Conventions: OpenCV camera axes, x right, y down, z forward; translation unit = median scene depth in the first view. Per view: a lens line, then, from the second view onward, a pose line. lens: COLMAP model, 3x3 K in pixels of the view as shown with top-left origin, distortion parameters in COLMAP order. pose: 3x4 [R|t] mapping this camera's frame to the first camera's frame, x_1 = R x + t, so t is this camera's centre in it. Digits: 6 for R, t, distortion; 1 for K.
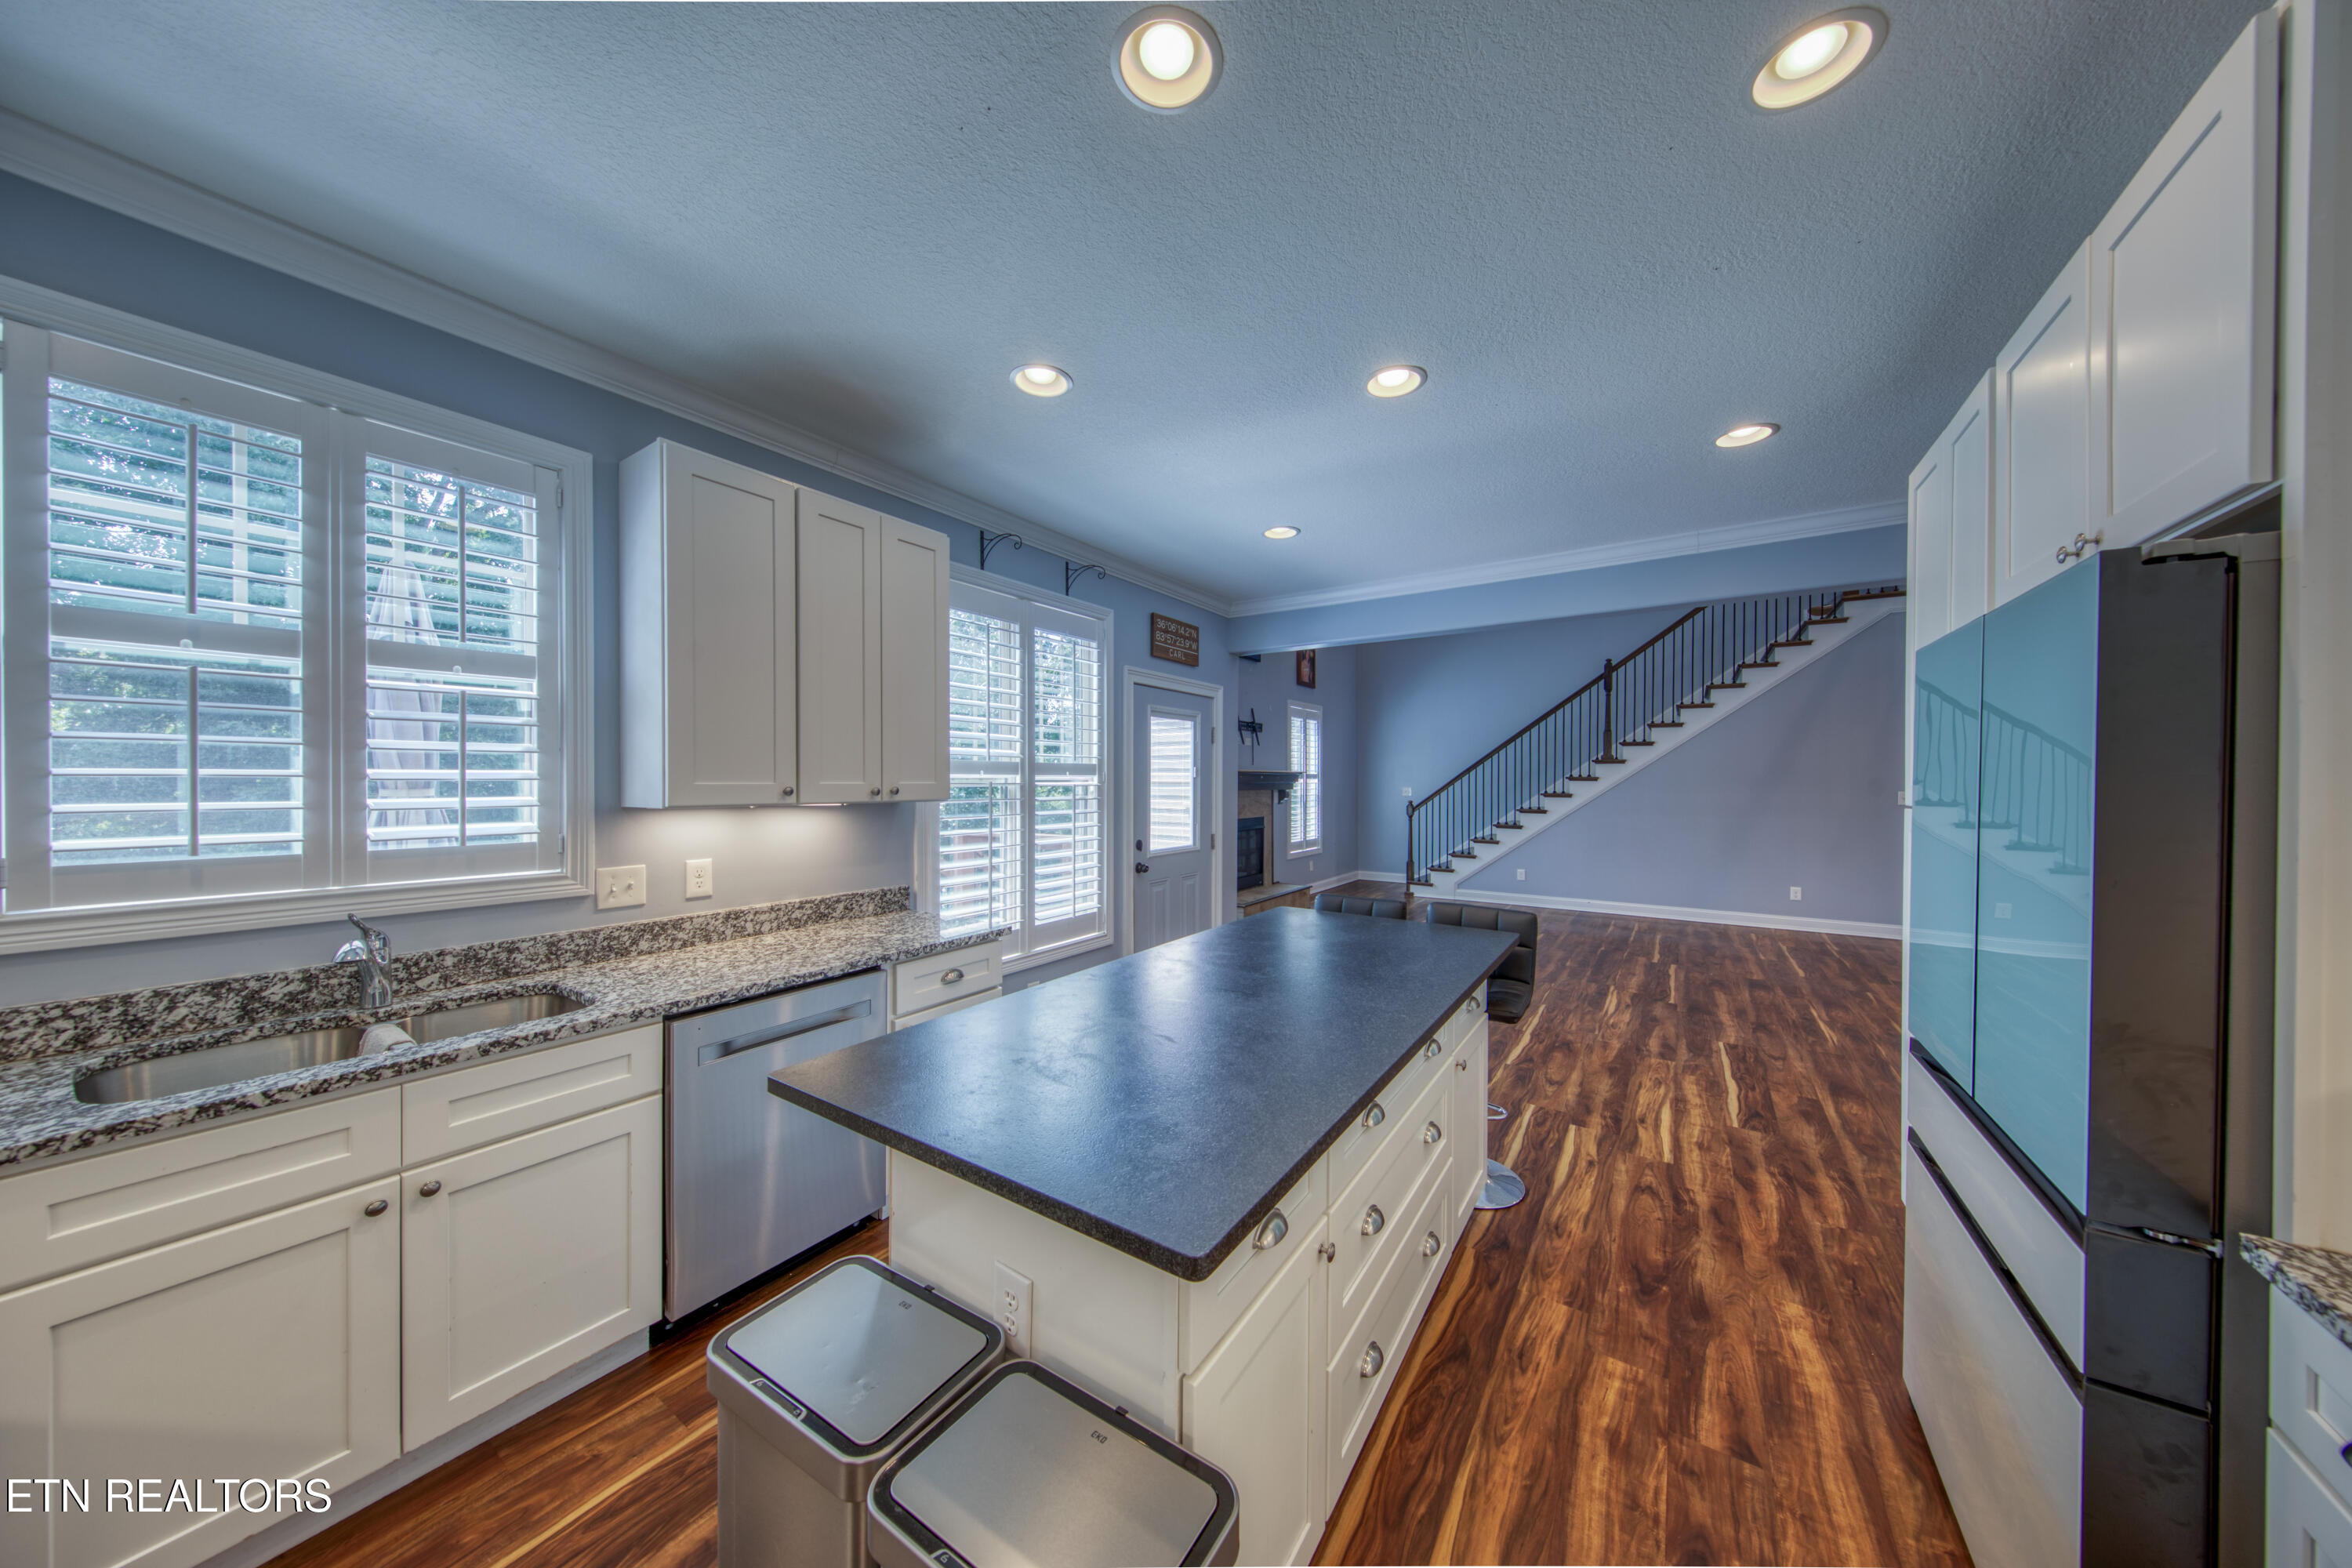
lens RADIAL K [[743.8, 0, 1180.1], [0, 743.8, 785.7], [0, 0, 1]] dist [0.015864, -0.003618]
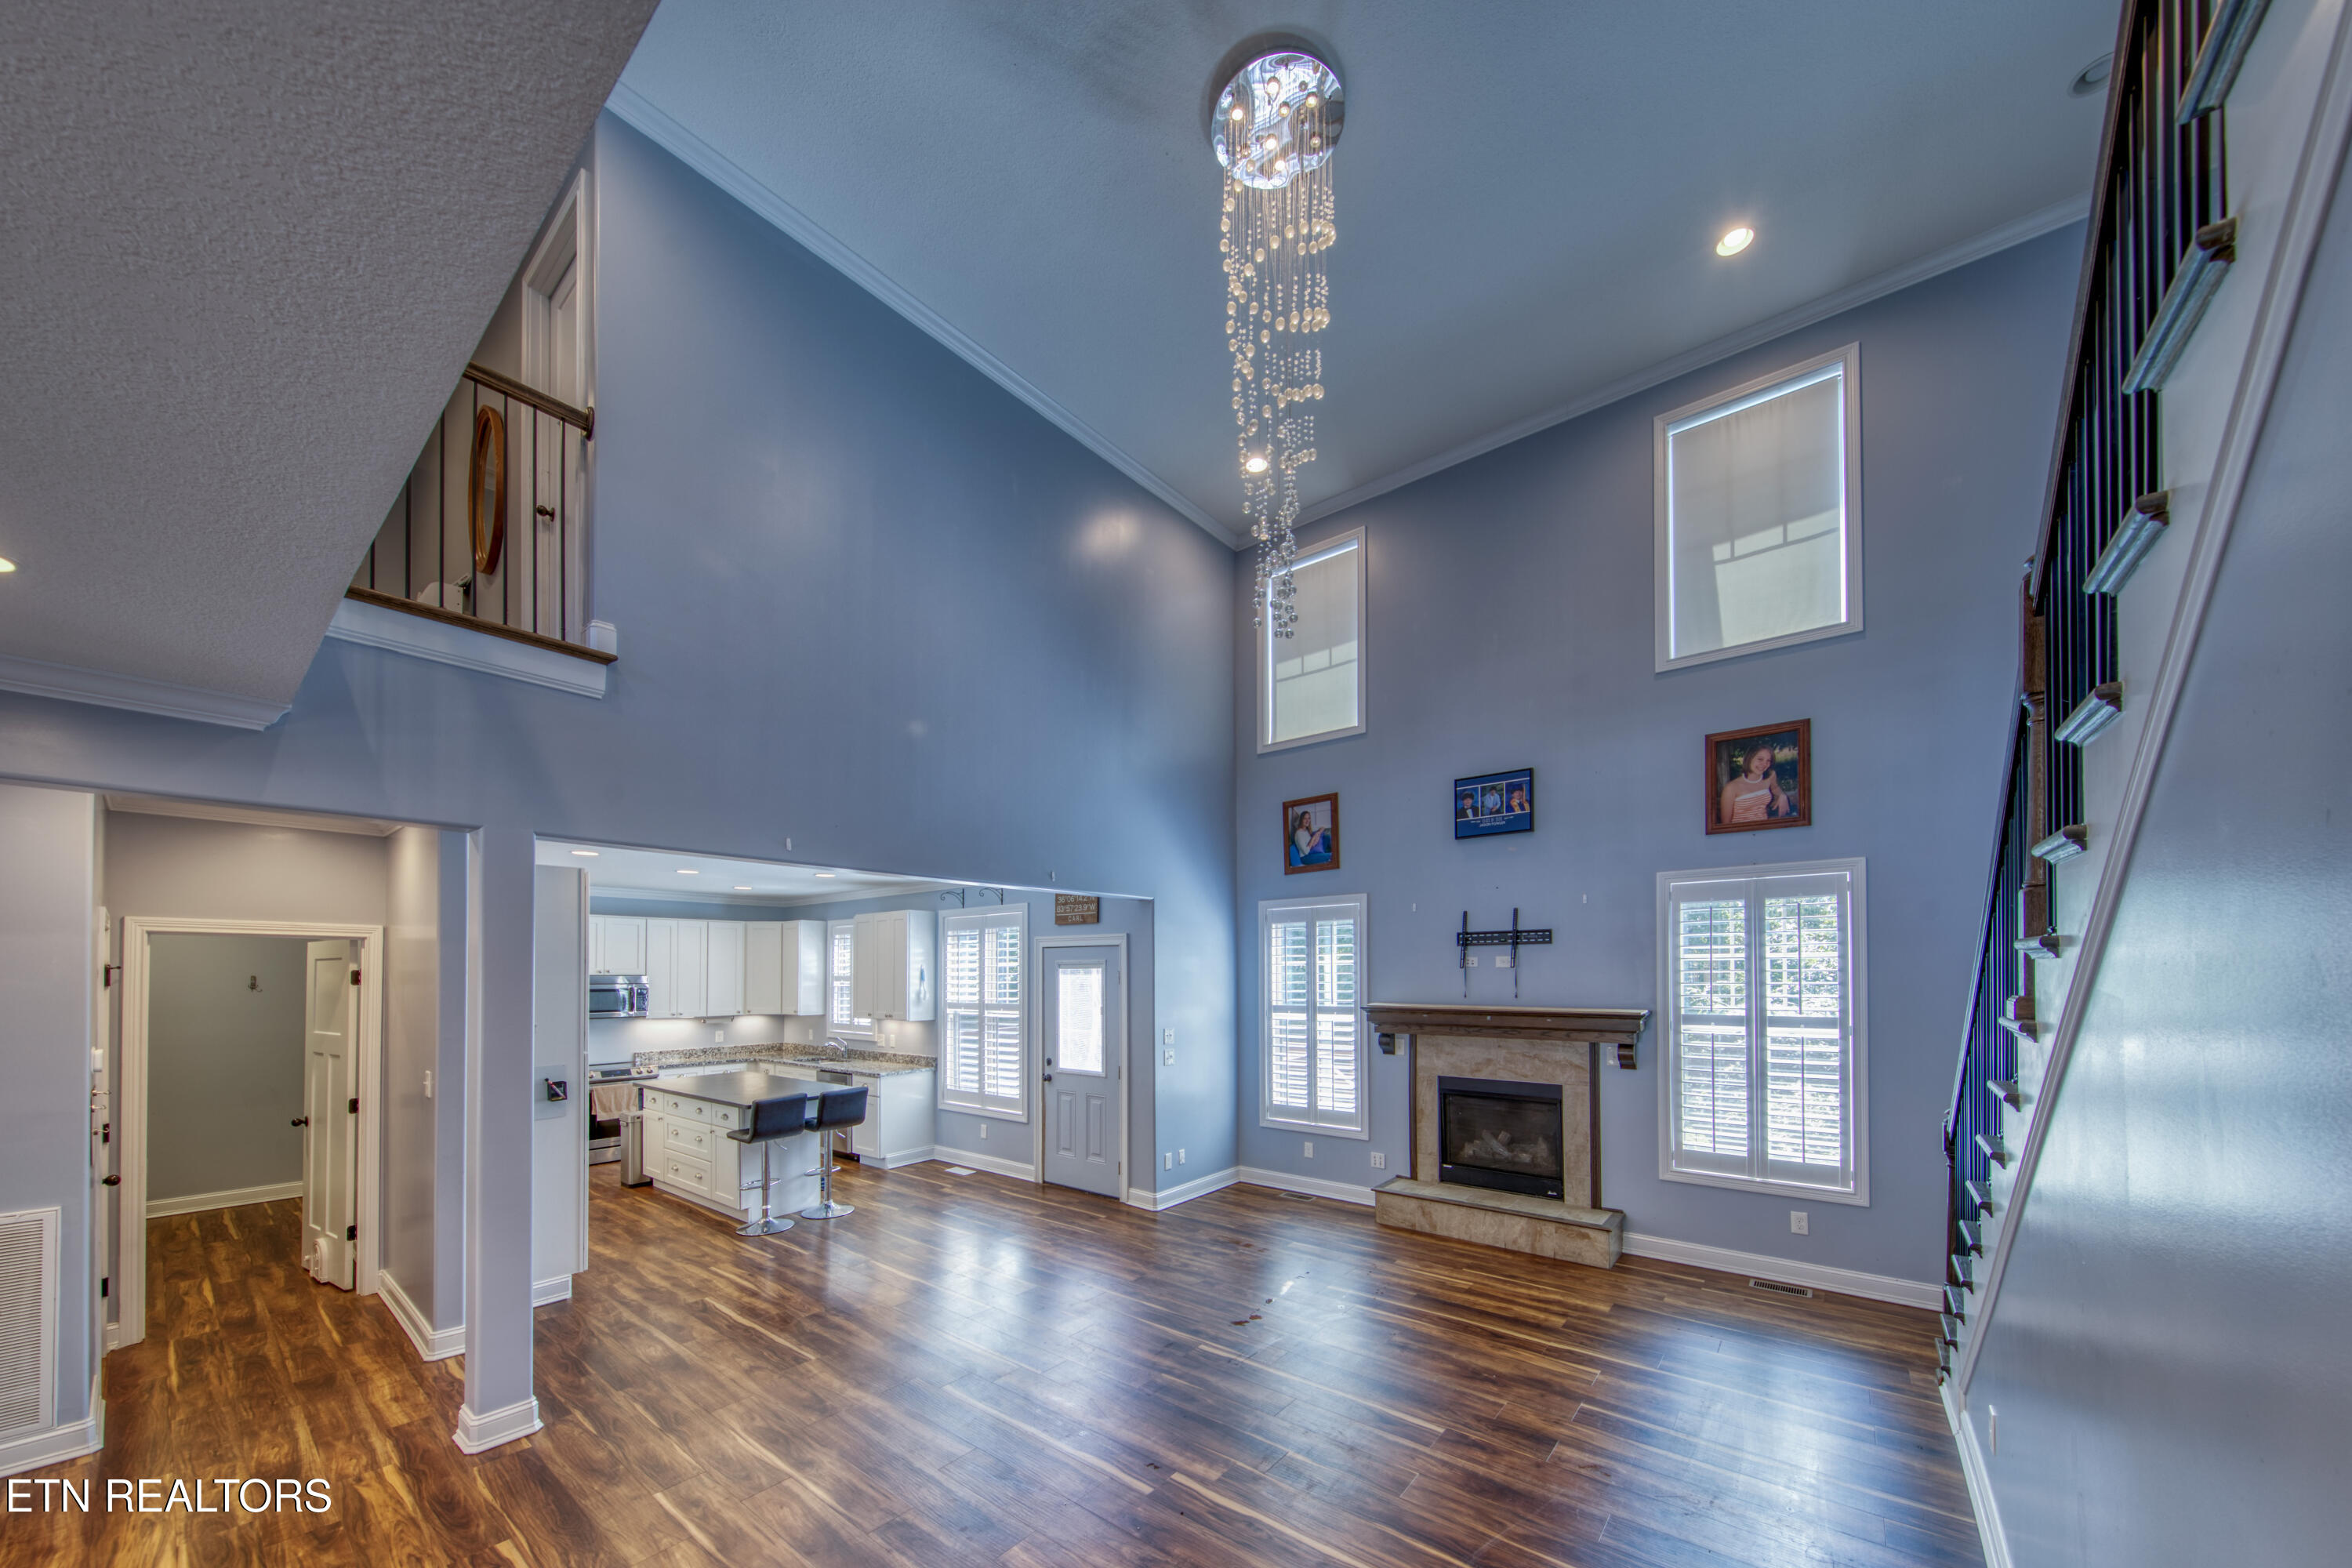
lens RADIAL K [[845.7, 0, 1146.6], [0, 845.7, 962.9], [0, 0, 1]] dist [0.010107, -0.006094]
pose [[-0.122679, -0.017954, -0.992284, 2.694084], [-0.002608, 0.999839, -0.017768, -0.139496], [0.992443, 0.000408, -0.122706, 2.462738]]
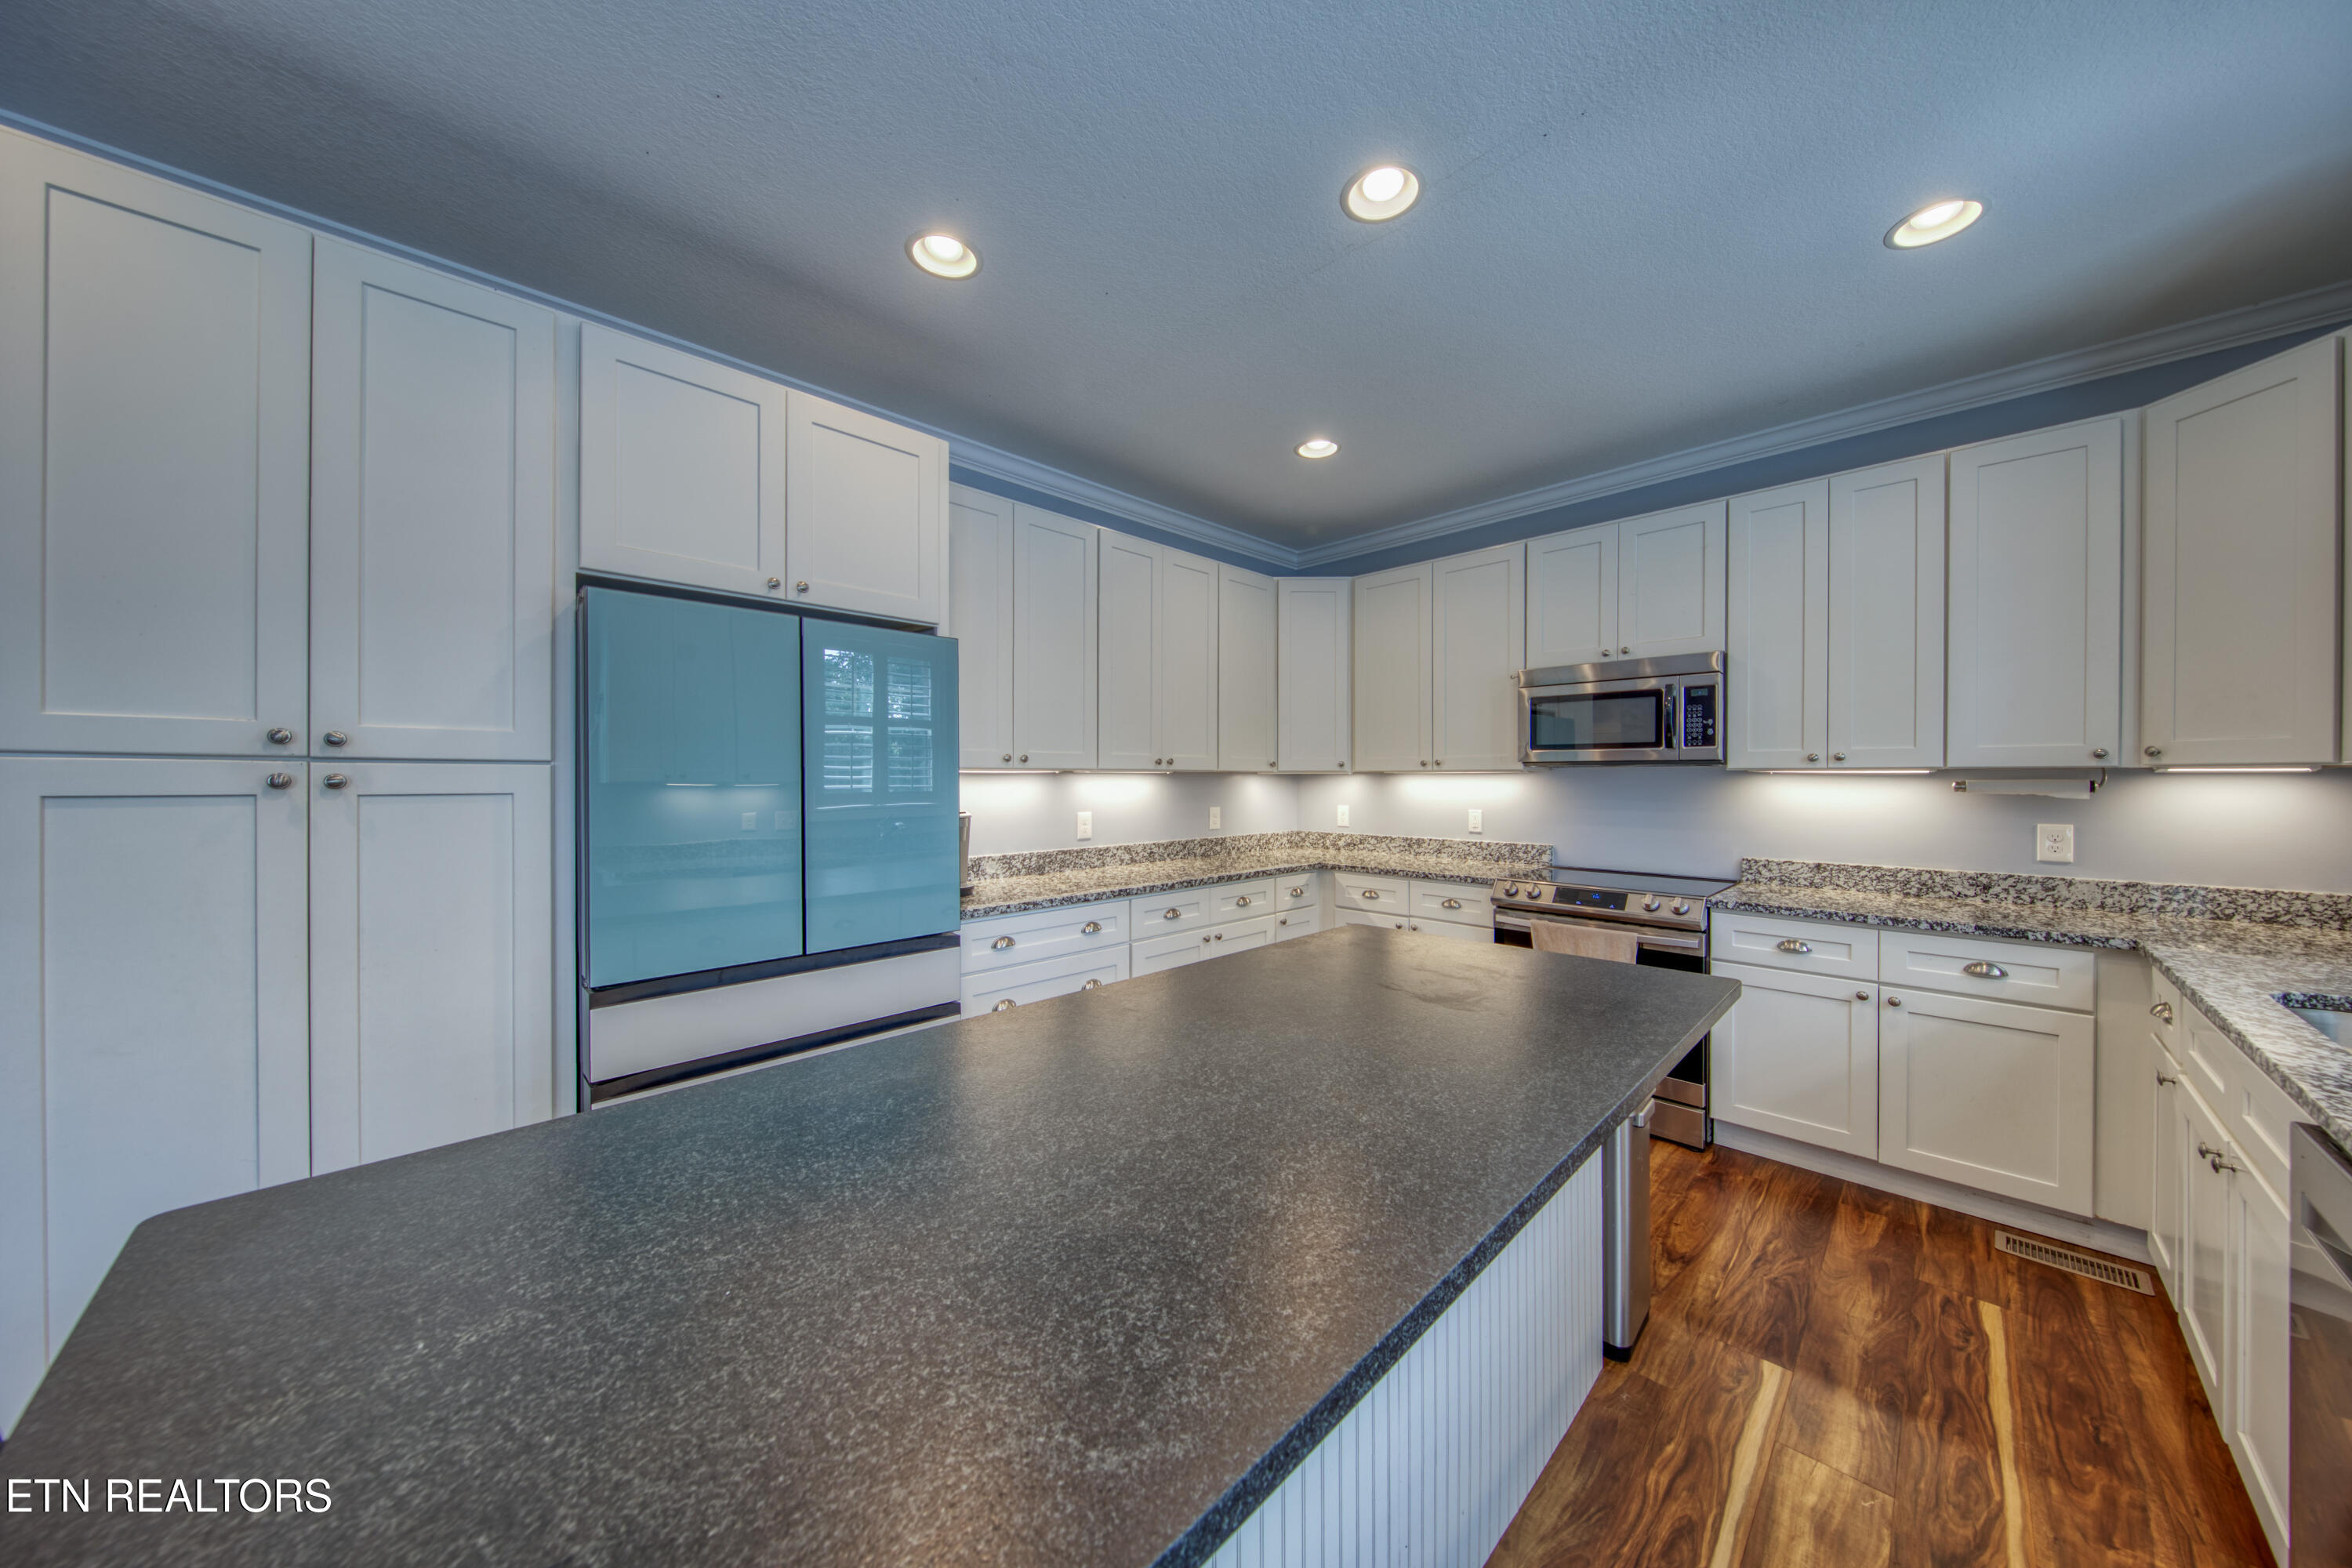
lens RADIAL K [[756.7, 0, 1192.2], [0, 756.7, 781.4], [0, 0, 1]] dist [0.000871, -0.003752]
pose [[-0.982277, -0.003195, 0.187409, 0.031693], [-0.000838, 0.999920, 0.012656, 0.038840], [-0.187434, 0.012274, -0.982200, 1.261918]]
